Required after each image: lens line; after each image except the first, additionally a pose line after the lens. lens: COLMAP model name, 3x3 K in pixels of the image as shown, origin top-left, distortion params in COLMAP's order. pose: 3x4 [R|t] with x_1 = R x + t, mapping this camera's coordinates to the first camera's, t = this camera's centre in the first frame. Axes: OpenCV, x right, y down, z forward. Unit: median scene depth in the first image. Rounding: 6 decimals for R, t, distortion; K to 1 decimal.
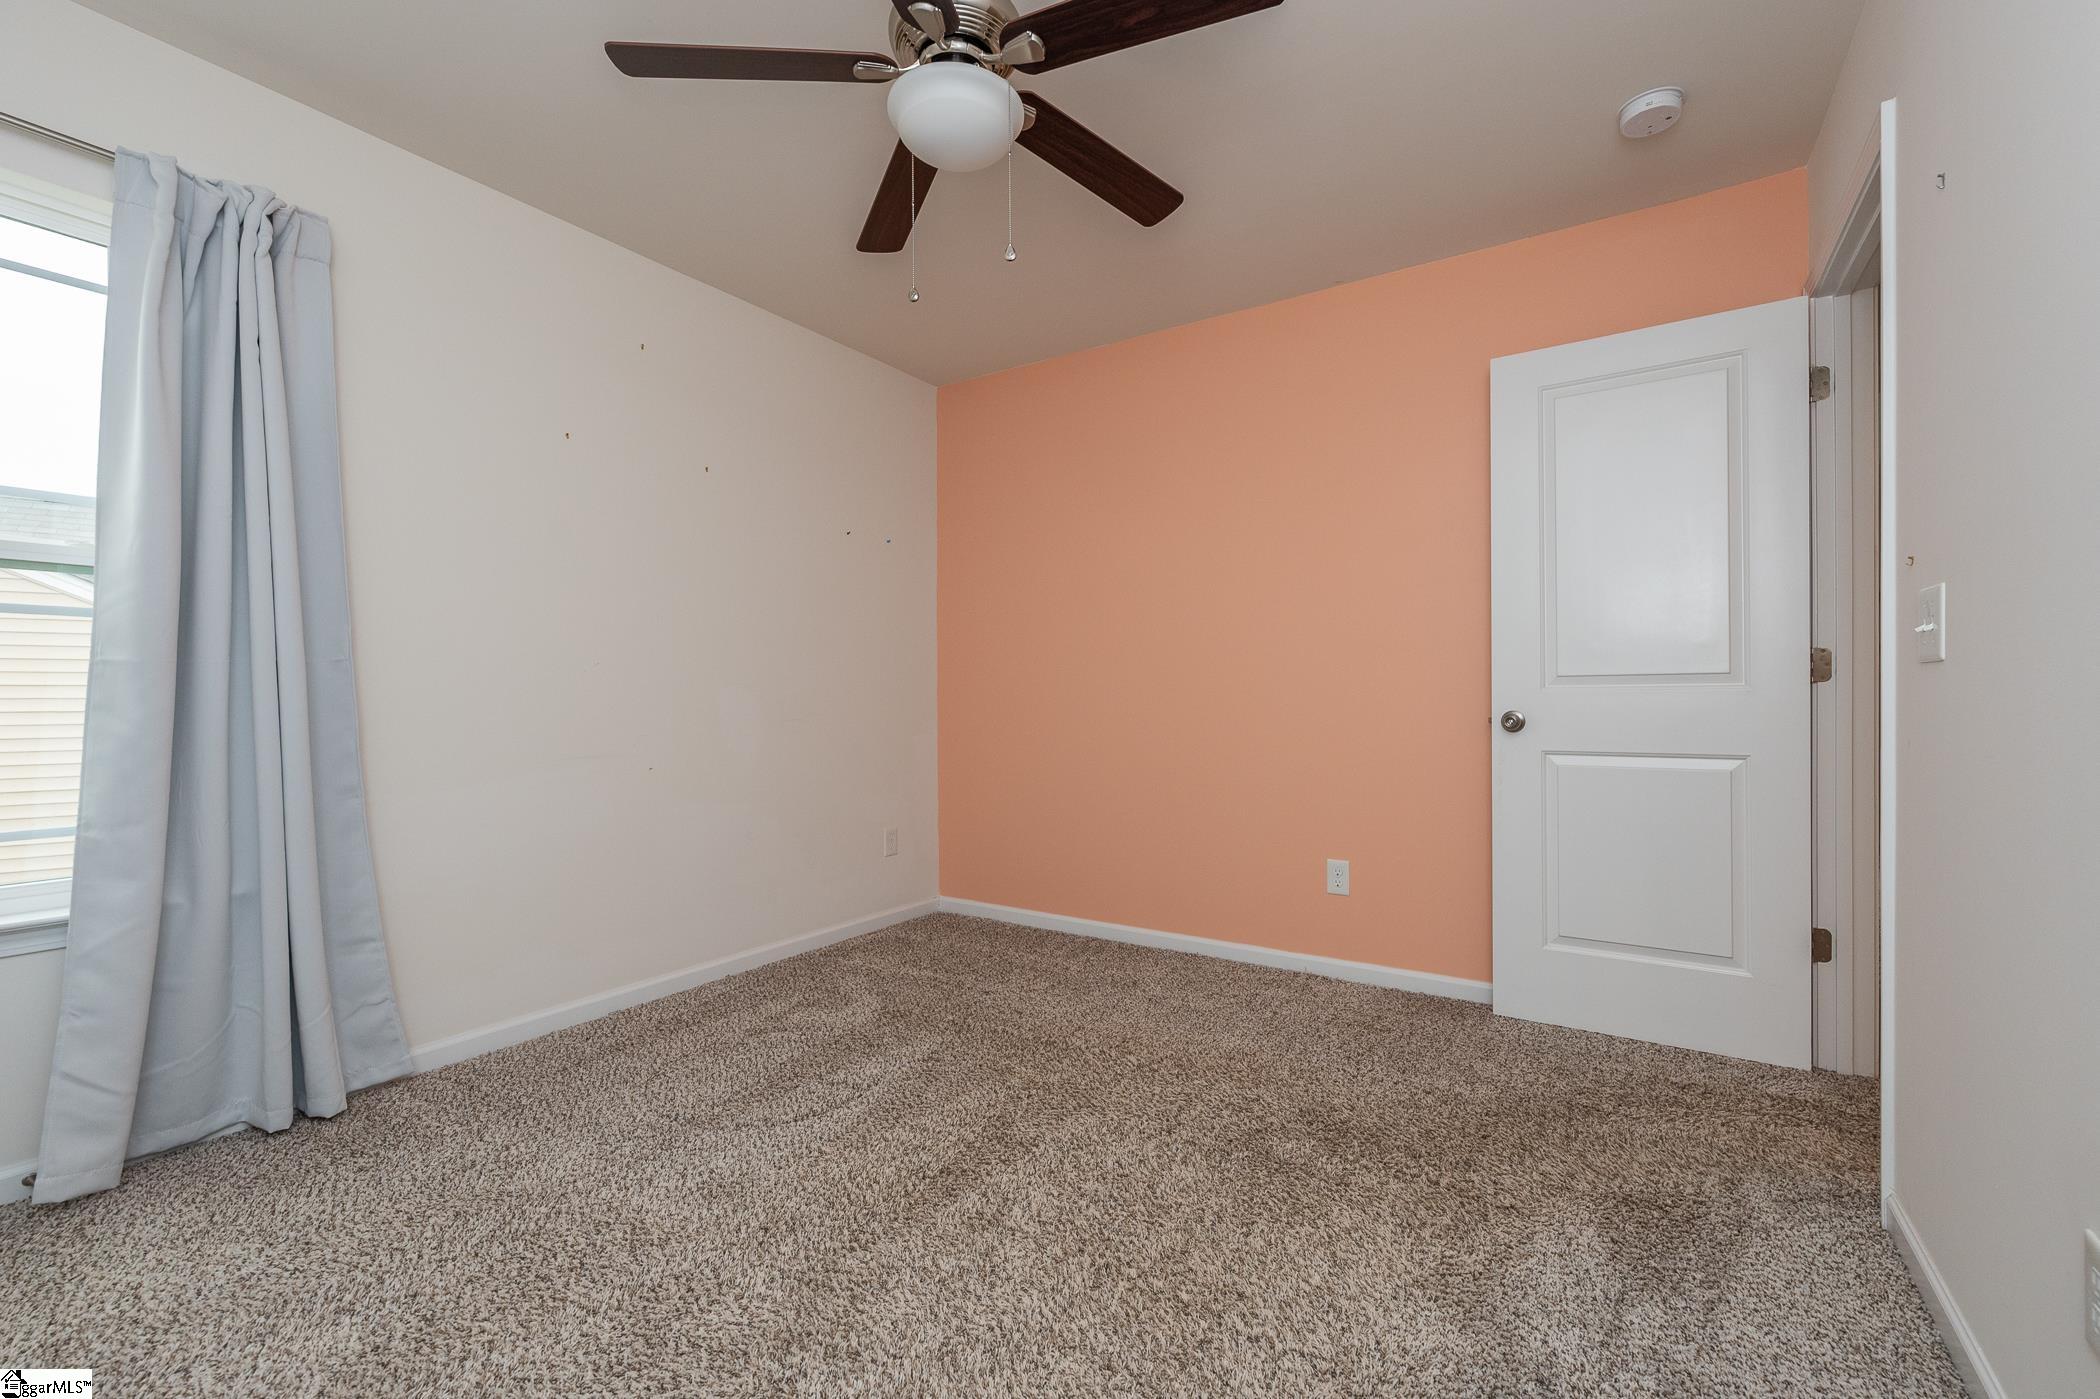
lens RADIAL K [[888.1, 0, 1052.6], [0, 888.1, 700.8], [0, 0, 1]] dist [0.001516, -0.001153]
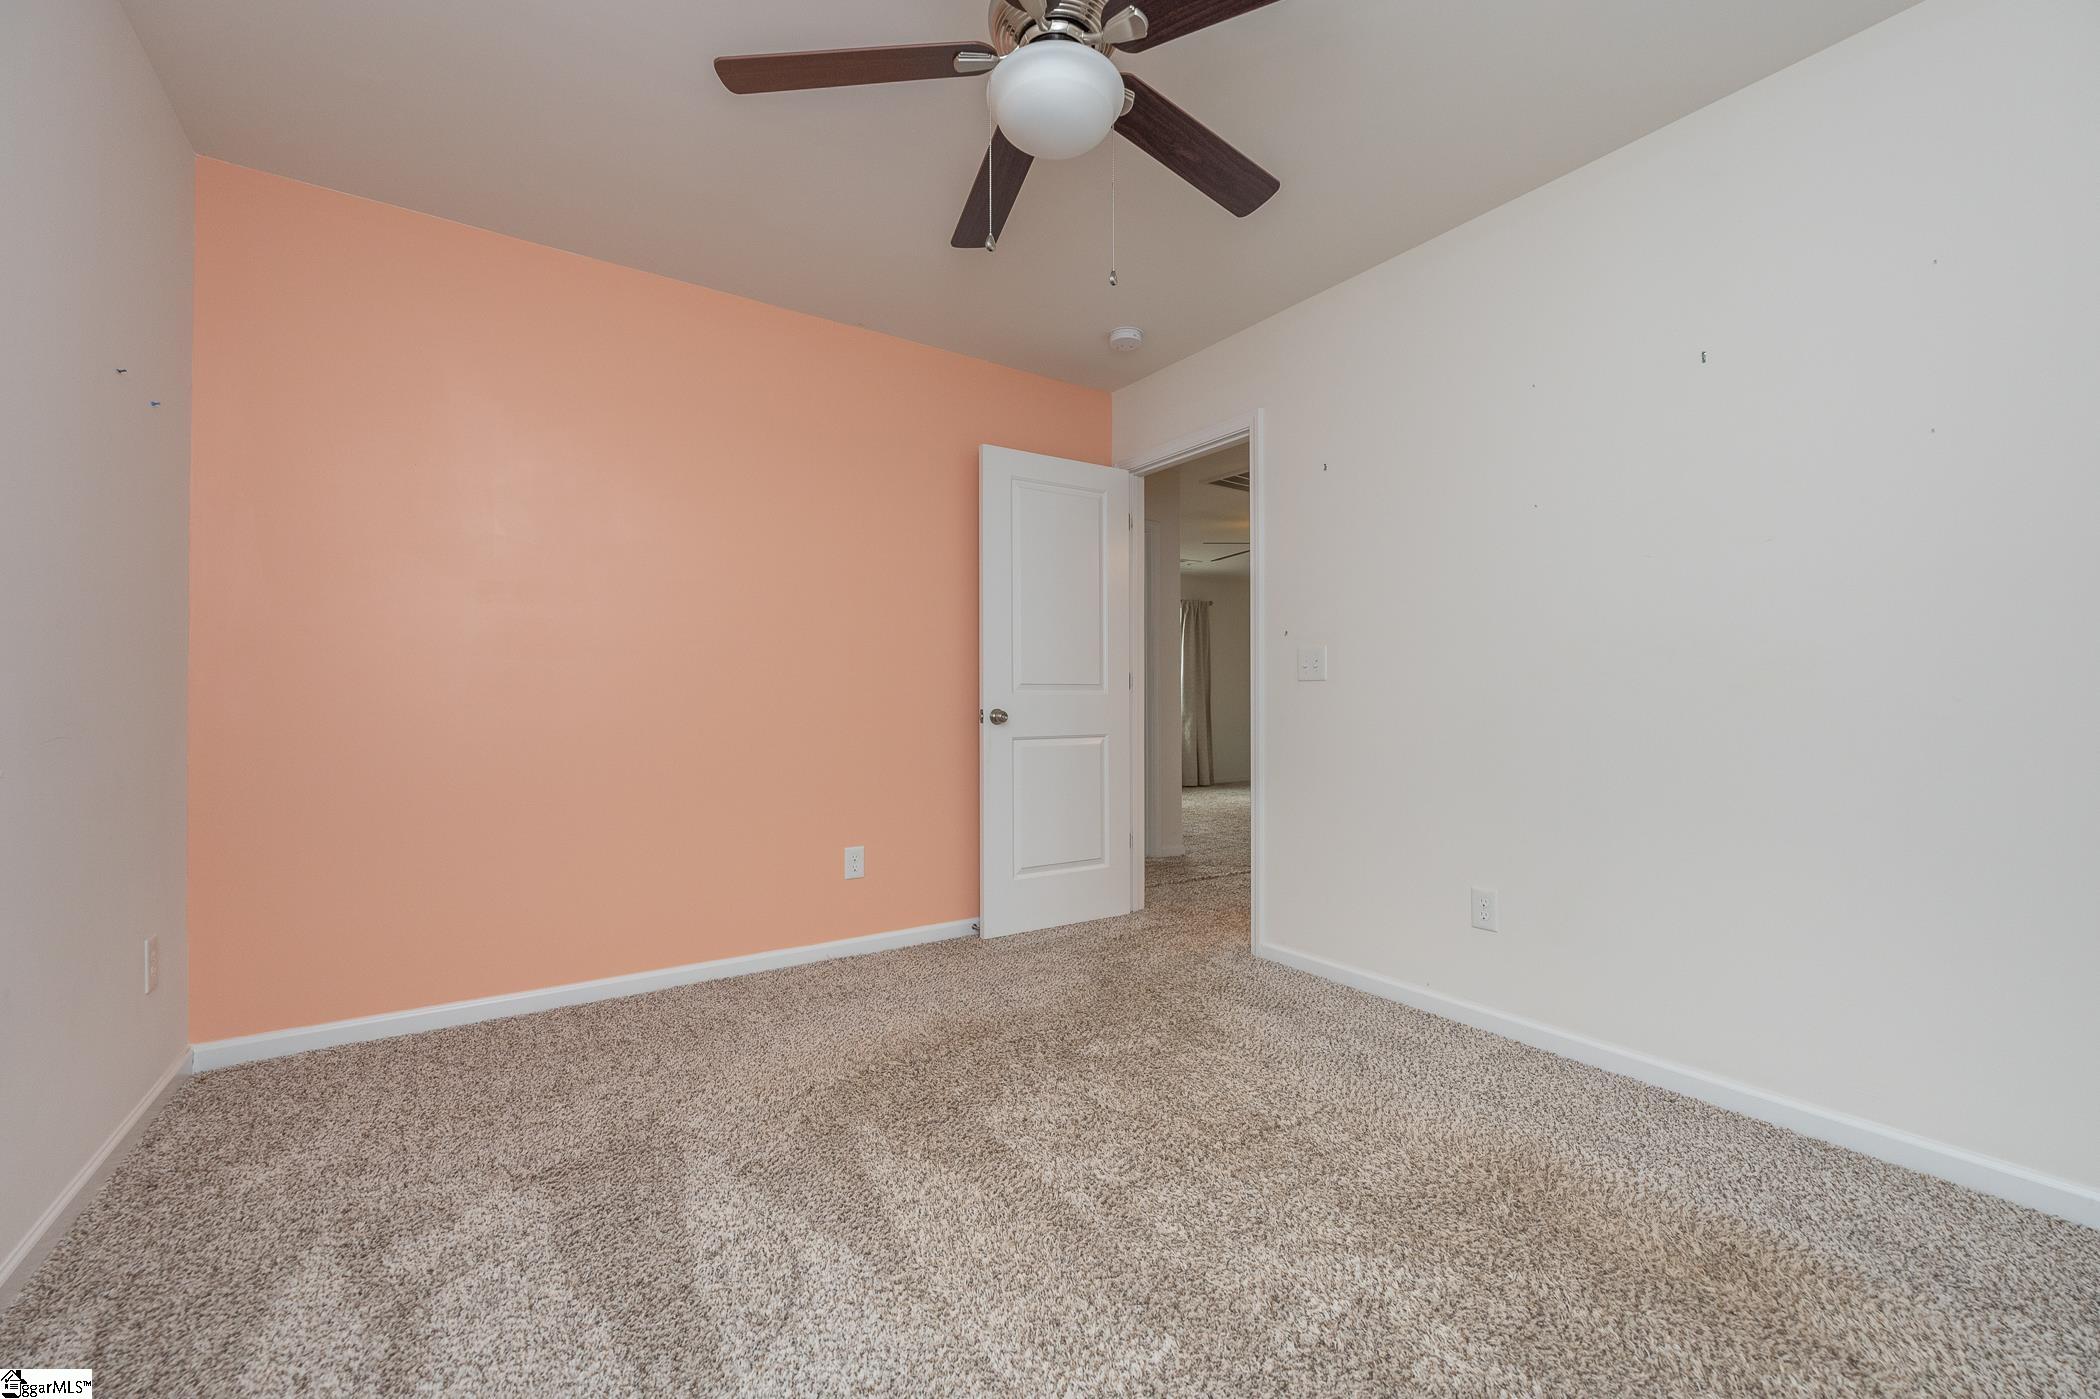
lens RADIAL K [[838.3, 0, 1048.9], [0, 838.3, 702.0], [0, 0, 1]] dist [0.001013, -0.000087]
pose [[0.385348, 0.006280, 0.922750, -0.580313], [0.007709, 0.999920, -0.010024, 0.012039], [-0.922739, 0.010976, 0.385268, 0.397623]]
